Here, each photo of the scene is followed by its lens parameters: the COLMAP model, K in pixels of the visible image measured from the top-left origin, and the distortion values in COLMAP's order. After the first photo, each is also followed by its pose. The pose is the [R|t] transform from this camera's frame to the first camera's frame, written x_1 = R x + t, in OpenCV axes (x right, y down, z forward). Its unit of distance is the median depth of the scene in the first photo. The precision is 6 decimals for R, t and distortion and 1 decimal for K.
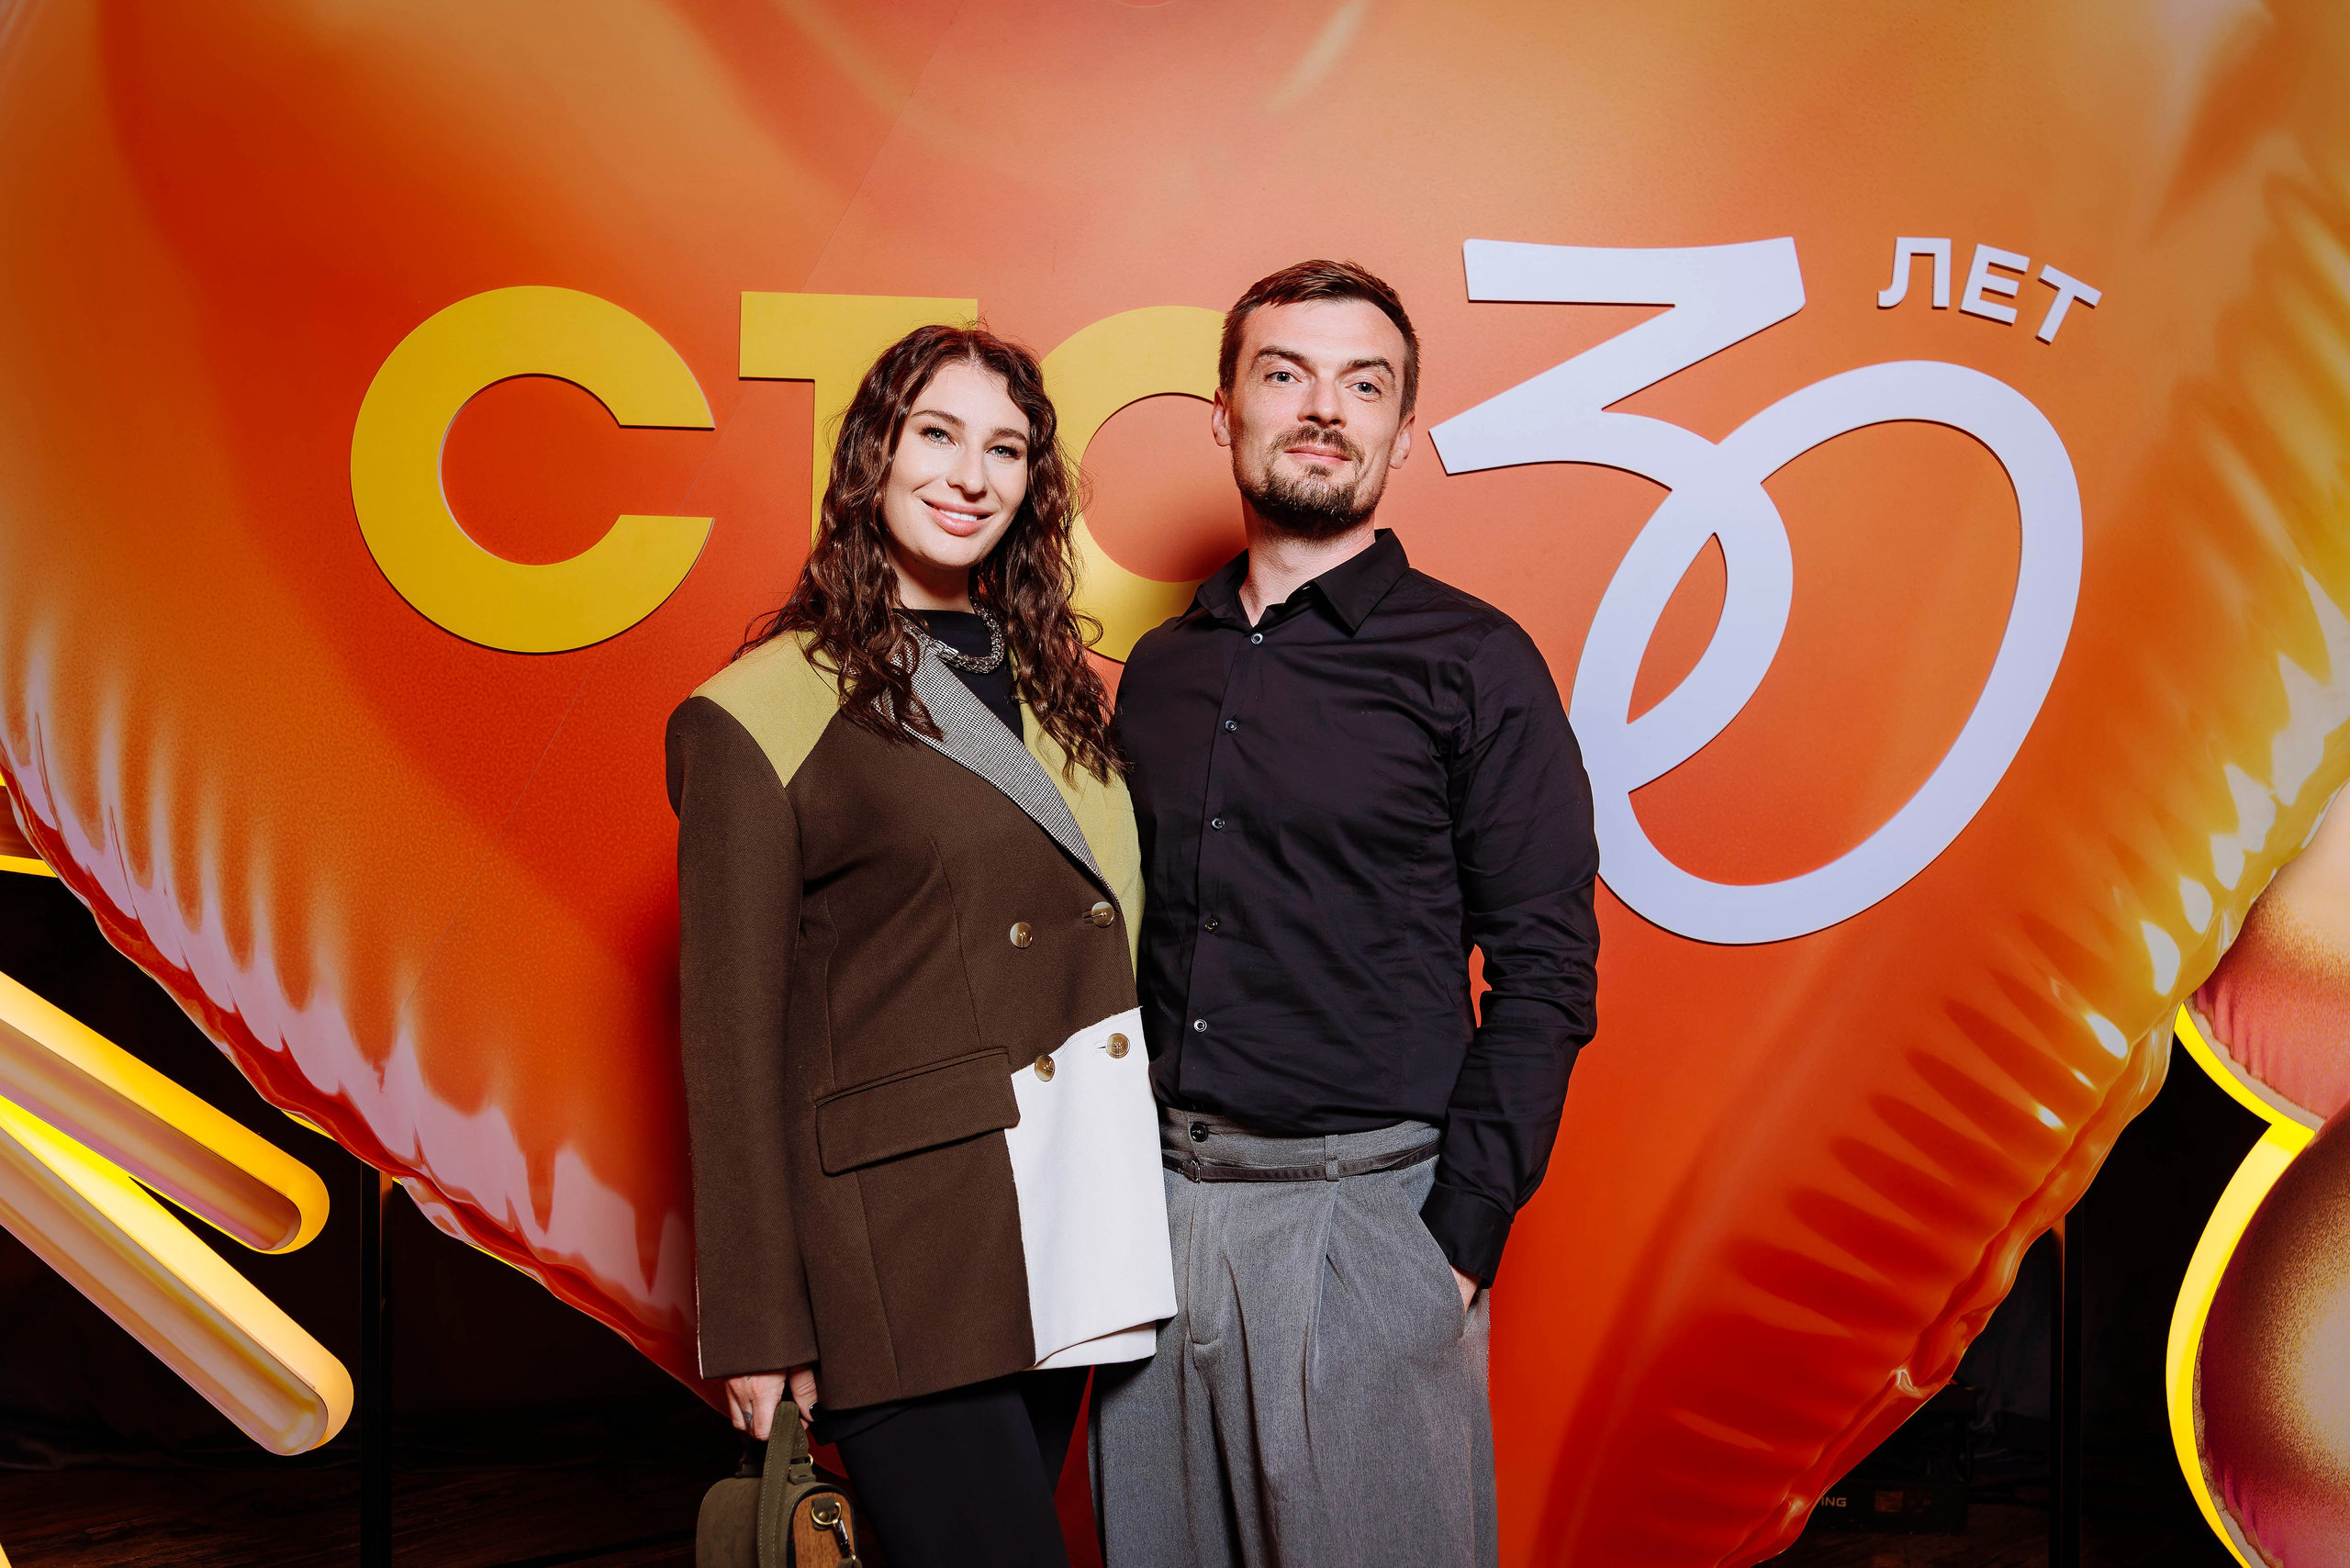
lens RADIAL K [[2131.2, 0, 1225.7], [0, 2131.2, 775.4], [0, 0, 1]] dist [0.000103, -0.010991]
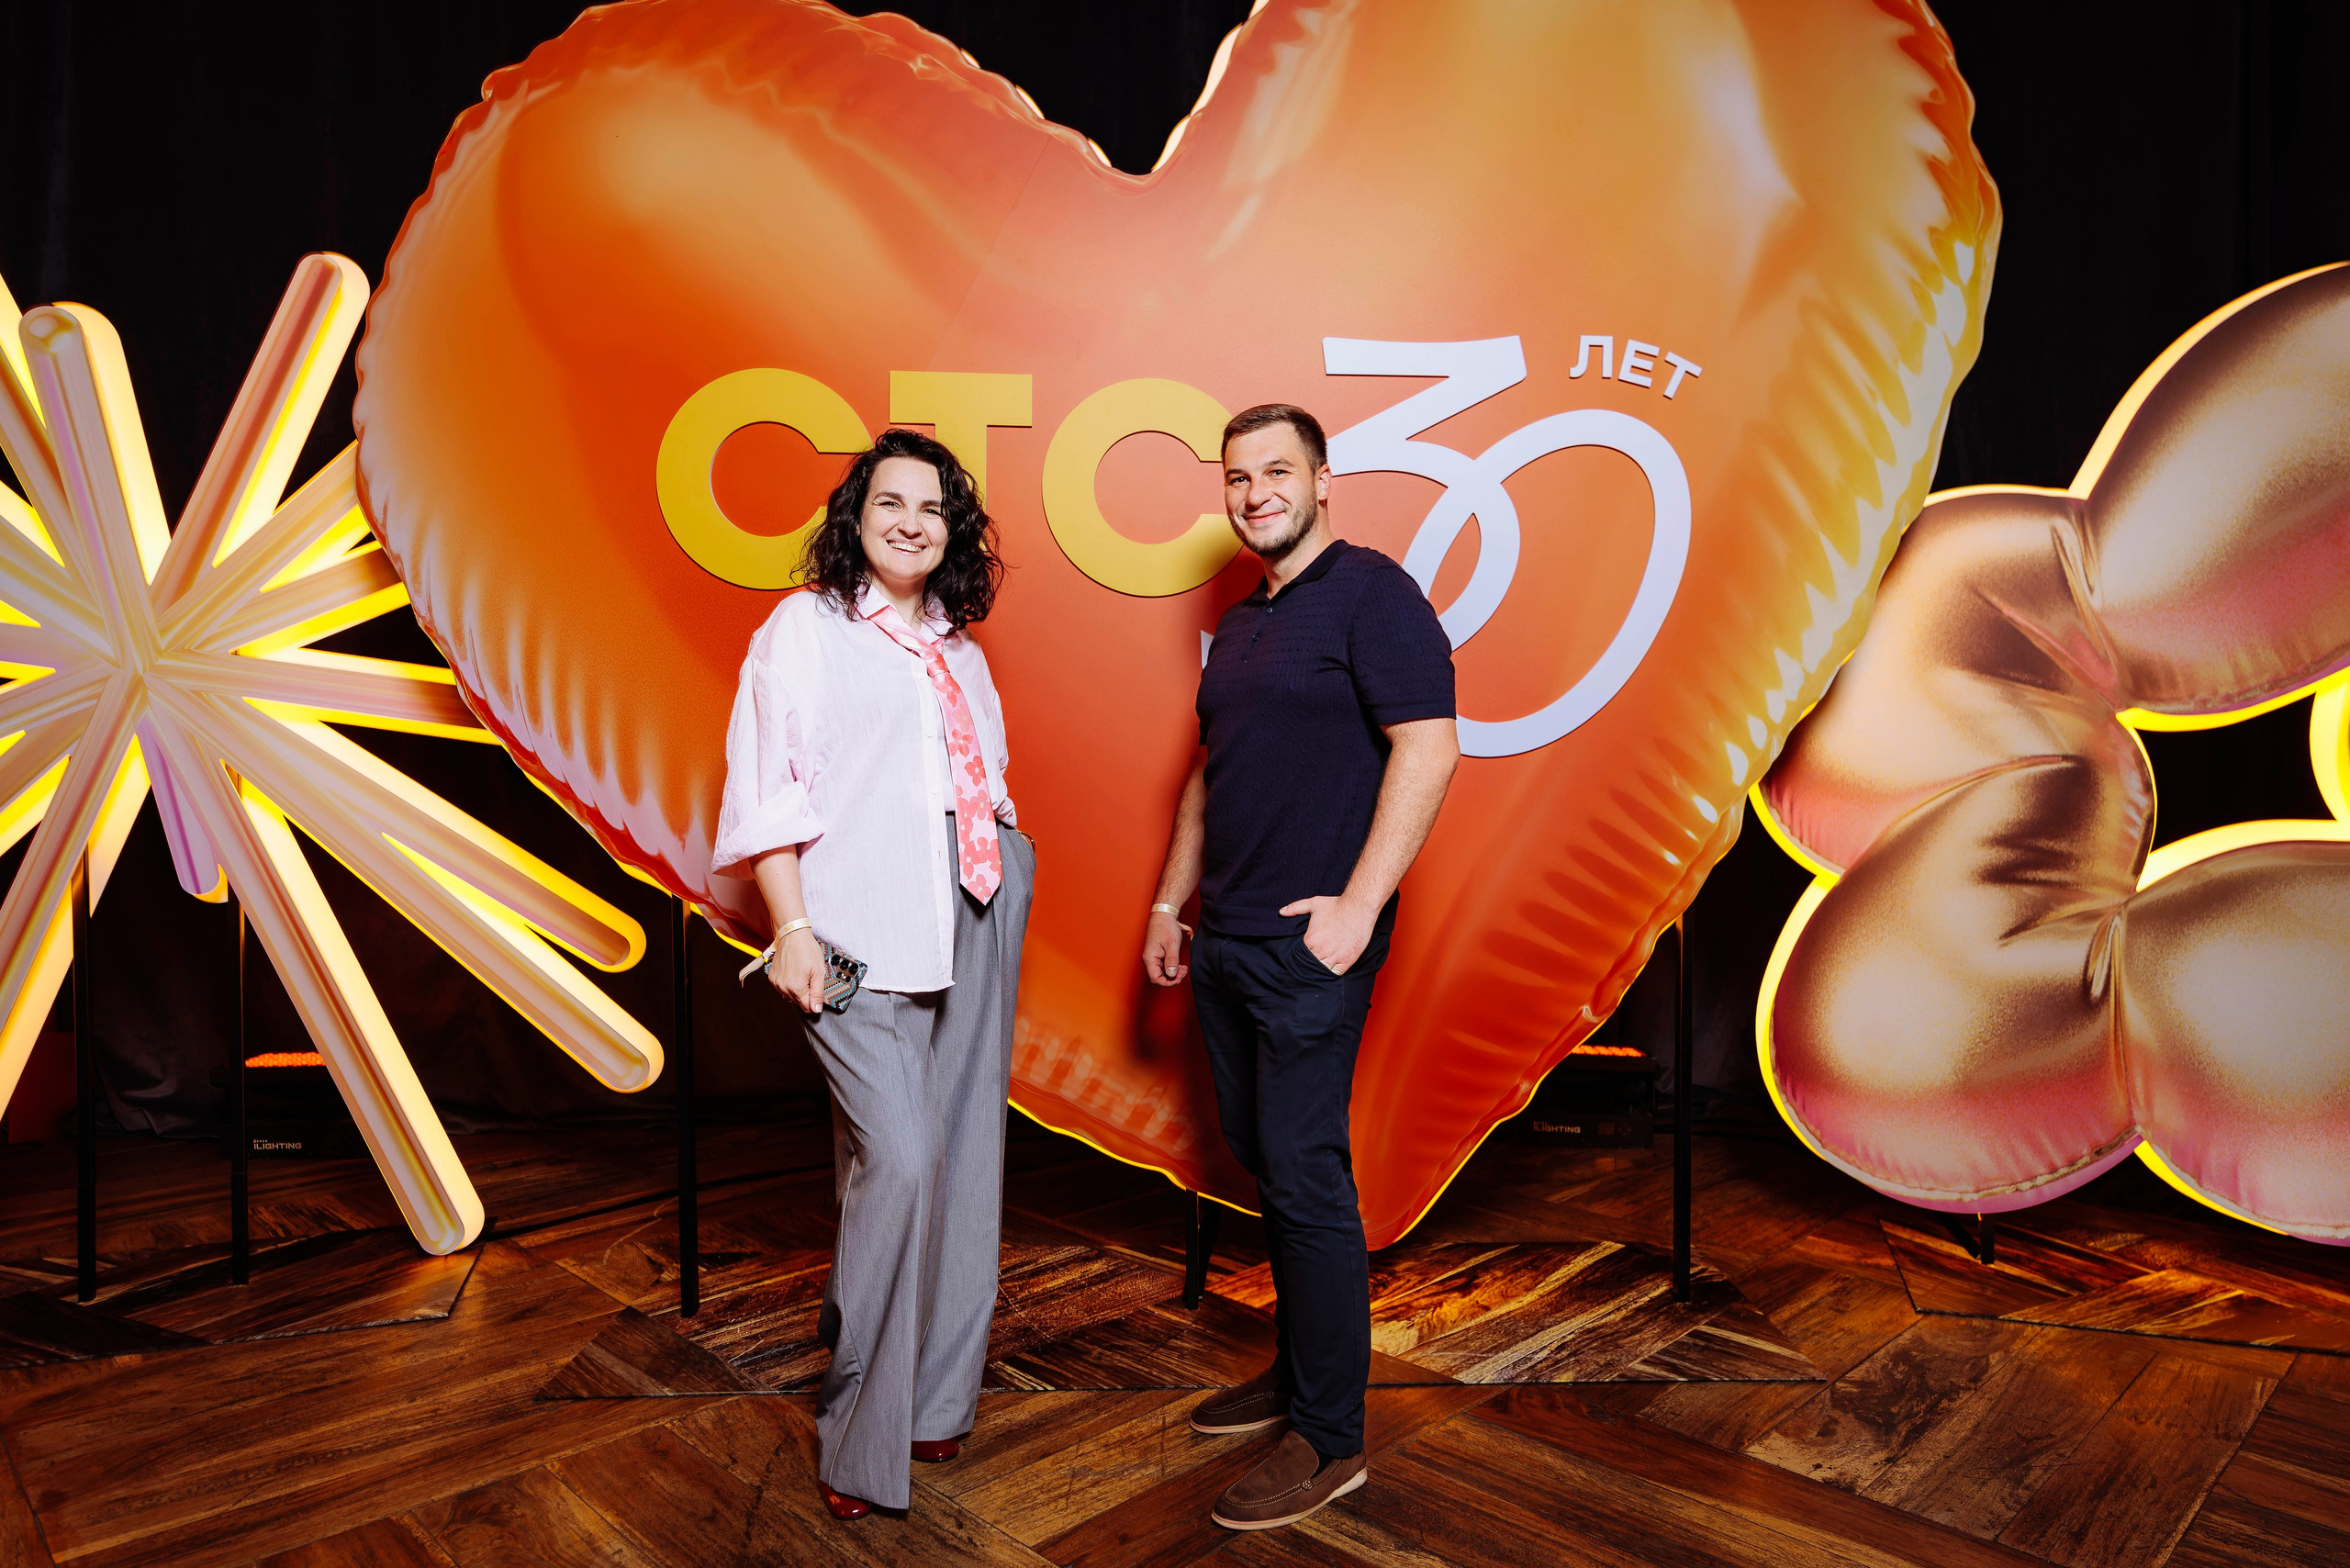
lens RADIAL K [[1463.5, 0, 1250.4], [0, 1463.5, 804.8], [0, 0, 1]] dist [-0.010340, 0.004411]
pose [[0.999674, -0.011739, 0.022652, 0.024241], [0.010901, 0.999265, 0.036750, 0.071910], [-0.023066, -0.036491, 0.999068, -0.158081]]
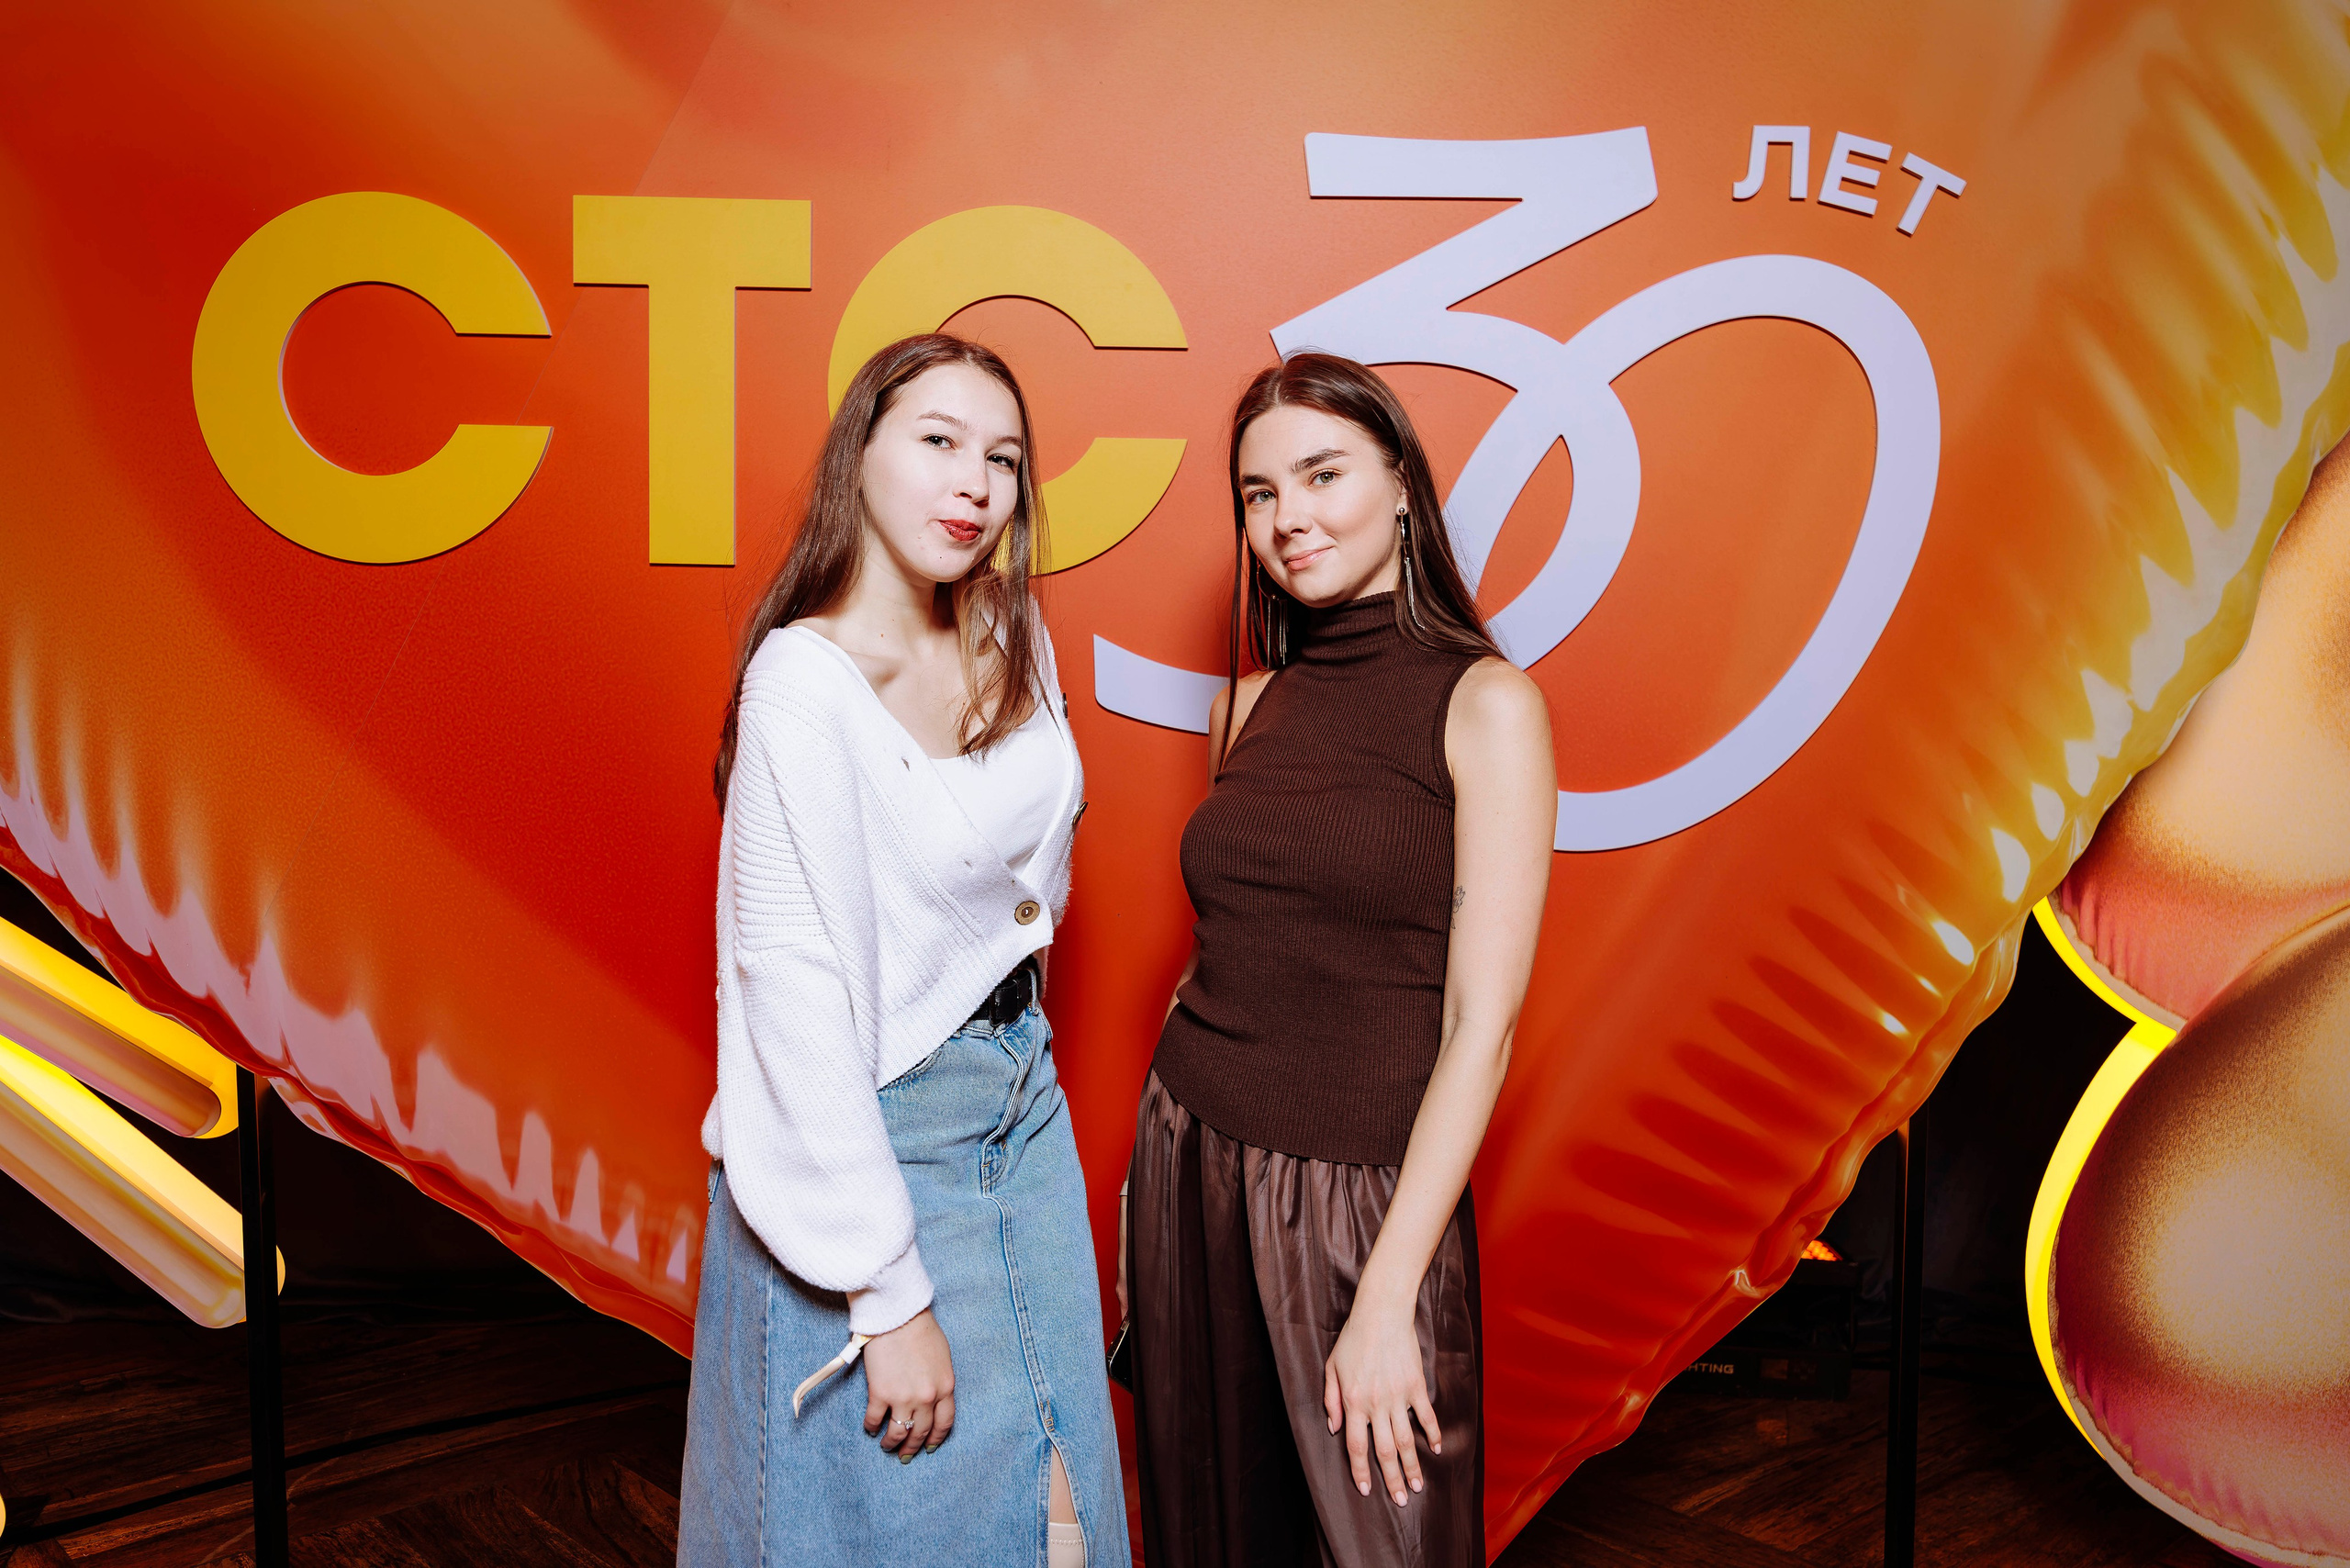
lens RADIAL K [[1948.5, 0, 1202.2], [0, 1948.5, 801.1], [0, 0, 1]] dist [-0.003755, -0.002839]
pose [[0.999447, -0.000807, -0.033253, 0.093323], [0.003209, 0.997383, 0.072232, -0.010710], [0.033108, -0.072299, 0.996833, 0.086286]]
